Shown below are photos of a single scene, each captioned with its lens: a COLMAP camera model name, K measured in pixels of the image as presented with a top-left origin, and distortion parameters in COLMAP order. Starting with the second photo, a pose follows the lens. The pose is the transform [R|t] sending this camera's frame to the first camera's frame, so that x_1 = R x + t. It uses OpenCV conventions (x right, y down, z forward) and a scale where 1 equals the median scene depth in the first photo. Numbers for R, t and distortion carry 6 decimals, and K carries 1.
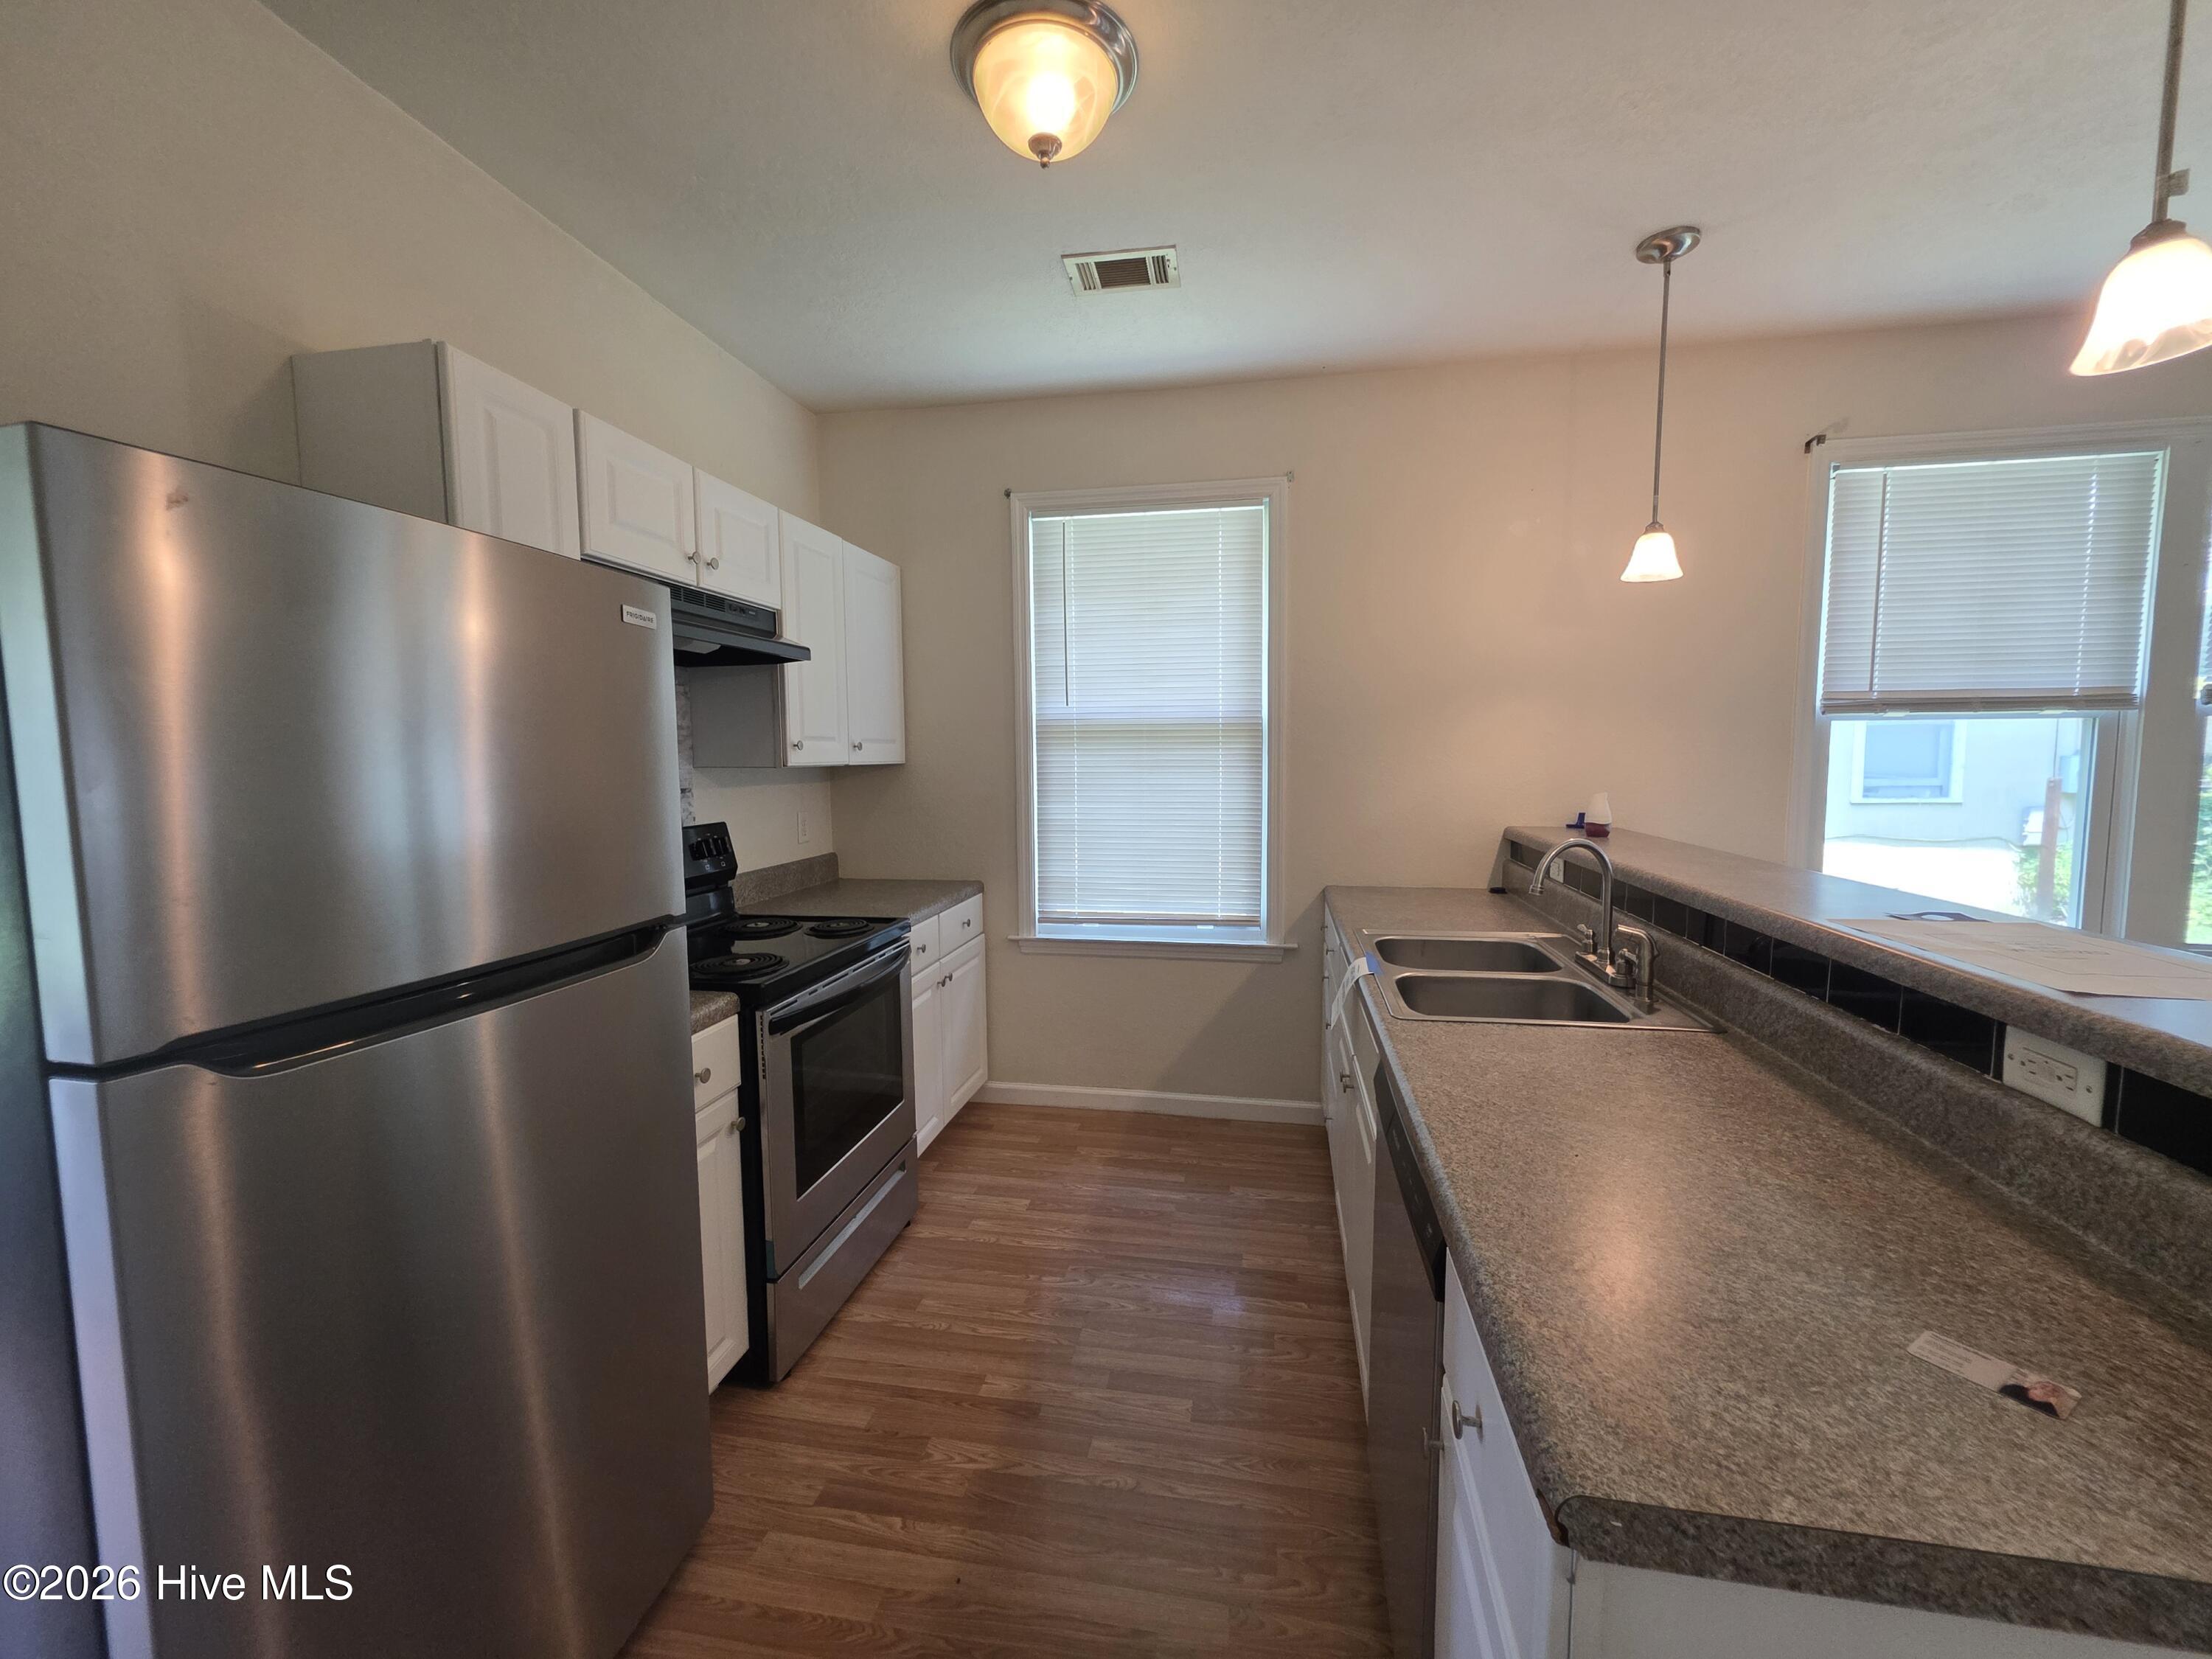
lens RADIAL K [[875.0, 0, 1113.4], [0, 875.0, 839.7], [0, 0, 1]] dist [-0.005921, 0.000545]
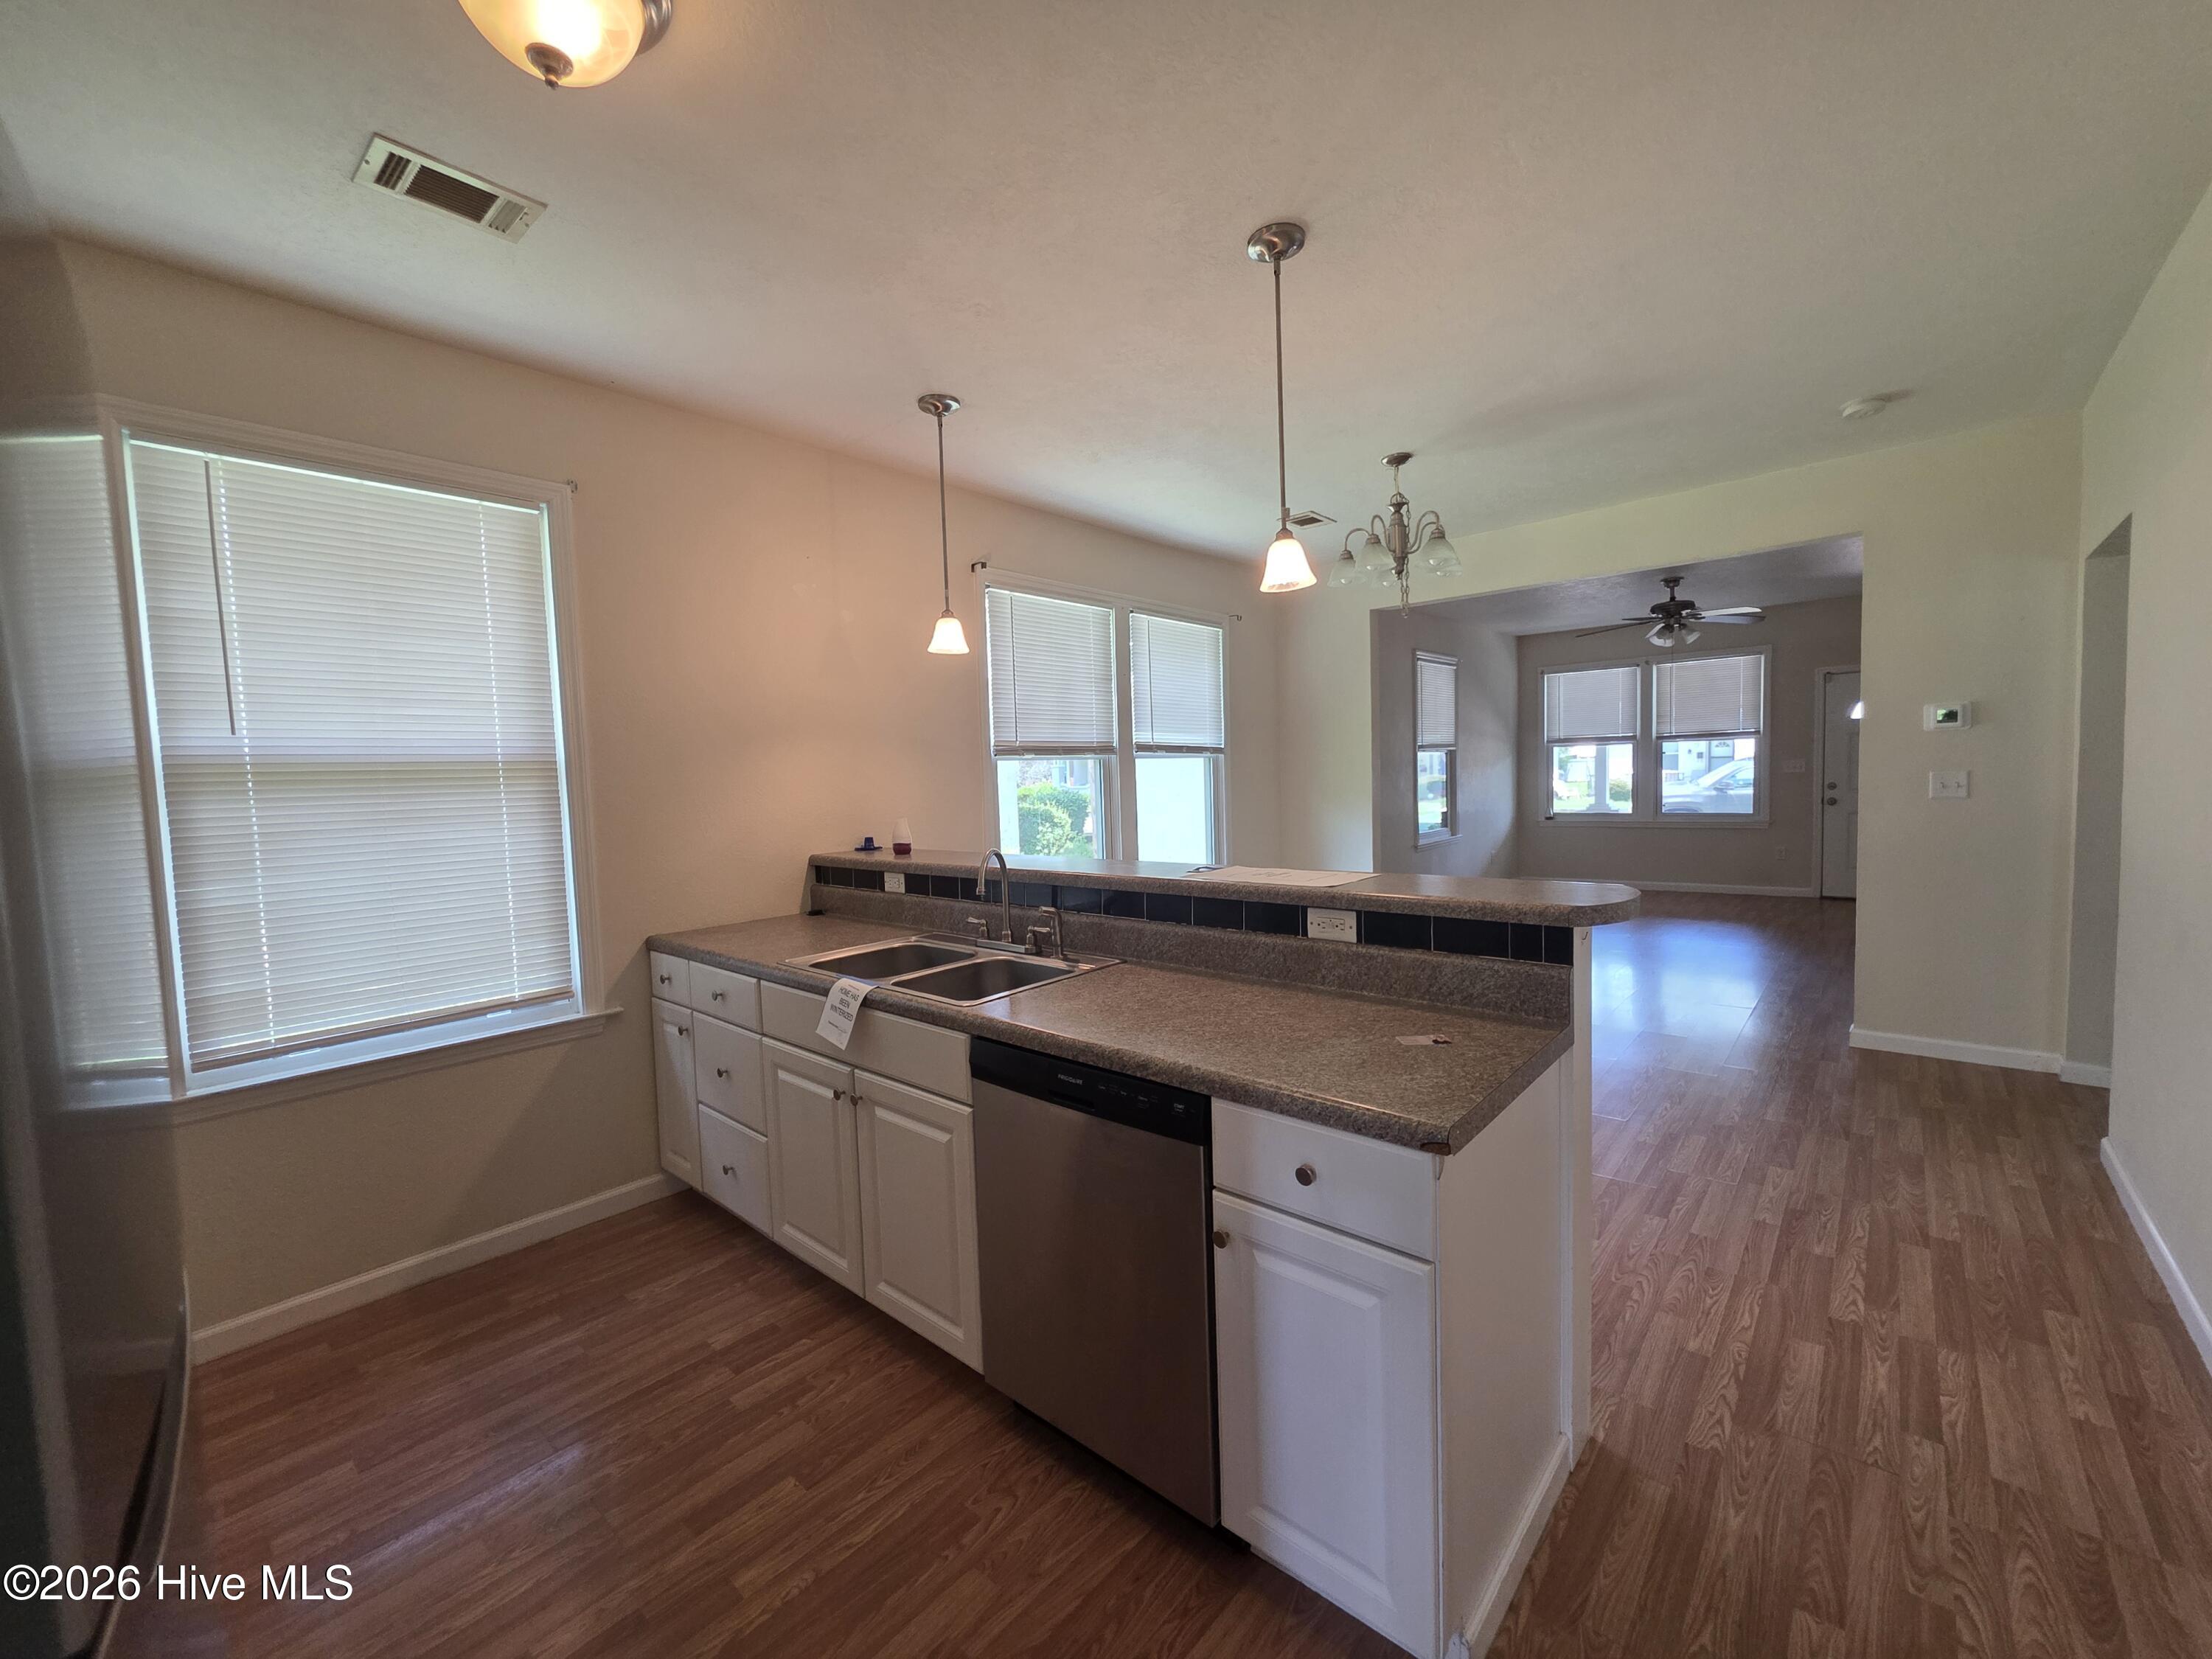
lens RADIAL K [[875.0, 0, 1106.4], [0, 875.0, 844.1], [0, 0, 1]] dist [-0.005921, 0.000545]
pose [[0.514677, -0.077238, 0.853898, -0.347574], [0.111883, 0.993468, 0.022426, -0.013175], [-0.850053, 0.083994, 0.519957, 0.117353]]
